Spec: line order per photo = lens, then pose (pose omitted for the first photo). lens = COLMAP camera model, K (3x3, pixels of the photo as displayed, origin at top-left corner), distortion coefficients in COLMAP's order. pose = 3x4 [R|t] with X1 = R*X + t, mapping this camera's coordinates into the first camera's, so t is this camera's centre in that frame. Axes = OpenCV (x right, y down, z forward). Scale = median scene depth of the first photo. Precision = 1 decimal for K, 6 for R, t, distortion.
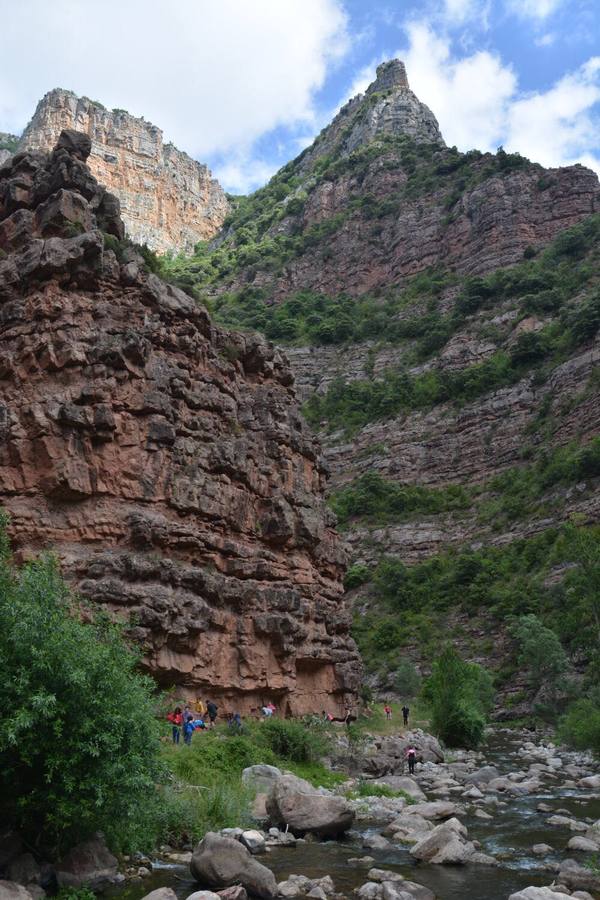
lens RADIAL K [[817.4, 0, 302.0], [0, 817.4, 444.1], [0, 0, 1]] dist [-0.081072, 0.078886]
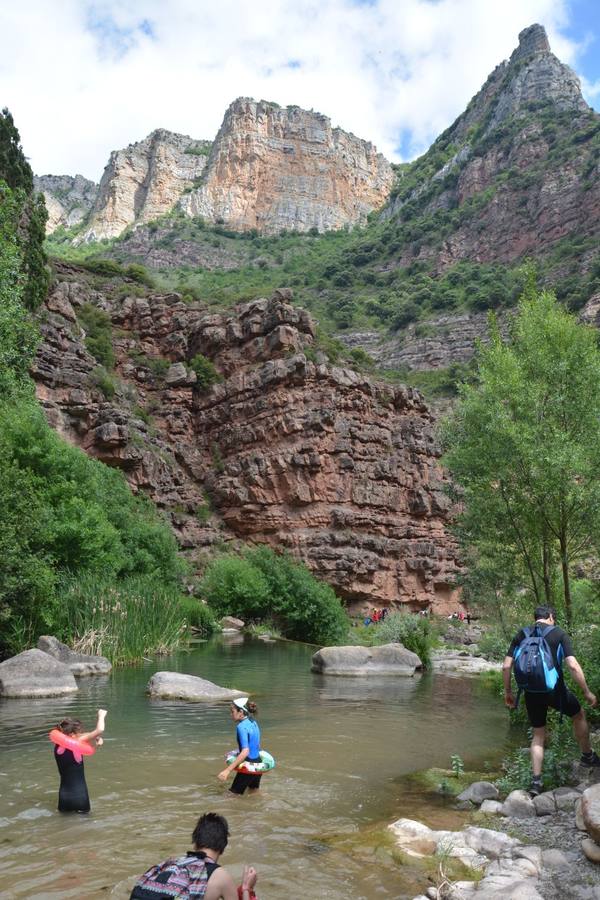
lens RADIAL K [[718.8, 0, 297.5], [0, 718.8, 453.6], [0, 0, 1]] dist [-0.143674, 0.097983]
pose [[0.966405, -0.057647, -0.250476, 0.095802], [0.080246, 0.993482, 0.080962, -0.134248], [0.244176, -0.098342, 0.964732, -0.433752]]
